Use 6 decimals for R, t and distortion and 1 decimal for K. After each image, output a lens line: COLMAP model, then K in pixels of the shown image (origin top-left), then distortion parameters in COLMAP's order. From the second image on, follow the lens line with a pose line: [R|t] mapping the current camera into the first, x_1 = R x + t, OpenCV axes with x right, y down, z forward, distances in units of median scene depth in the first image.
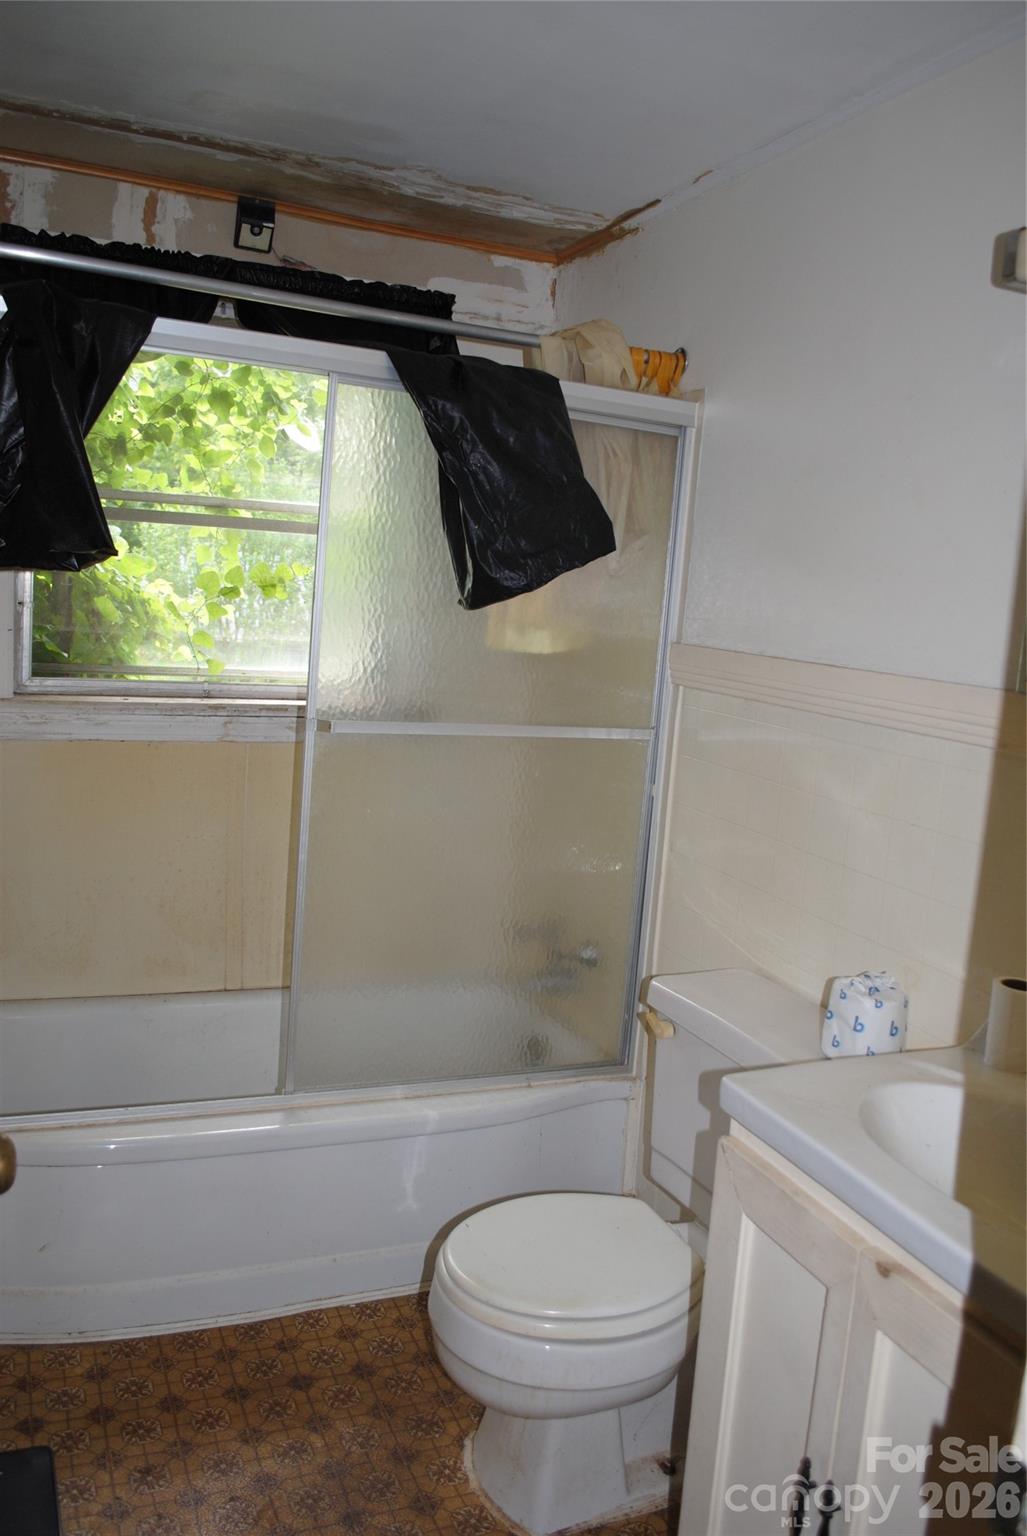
lens RADIAL K [[1220.6, 0, 512.3], [0, 1220.6, 768.9], [0, 0, 1]] dist [-0.082400, 0.012404]
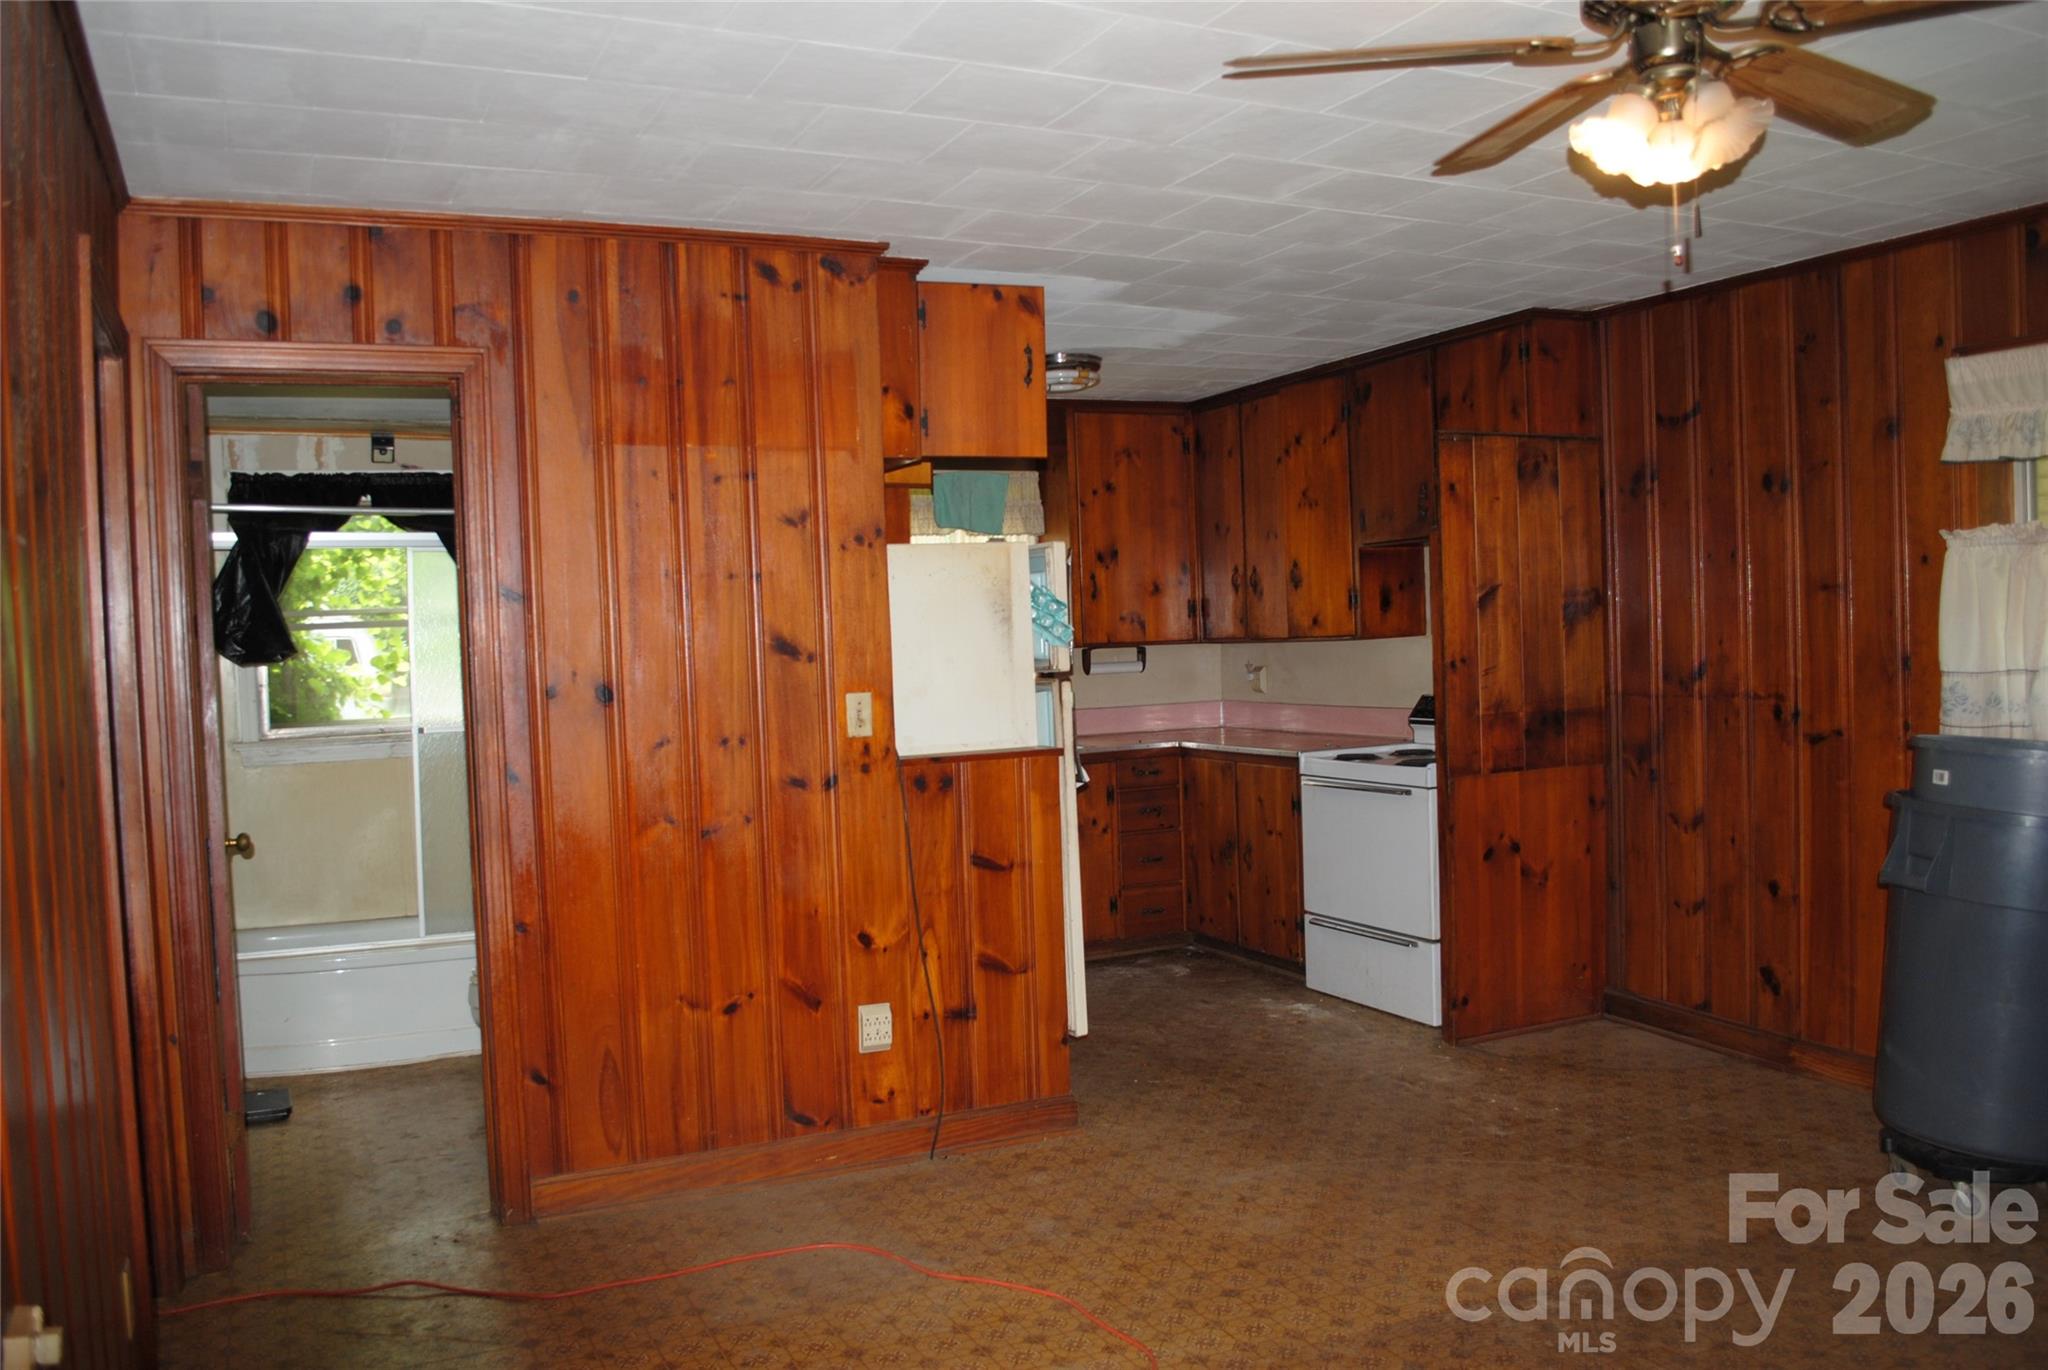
lens RADIAL K [[1627.5, 0, 1009.9], [0, 1627.5, 692.8], [0, 0, 1]] dist [-0.082400, 0.012404]
pose [[0.993311, -0.108692, 0.038977, 0.499092], [0.112354, 0.987664, -0.109069, 0.214397], [-0.026641, 0.112719, 0.993270, -1.142789]]
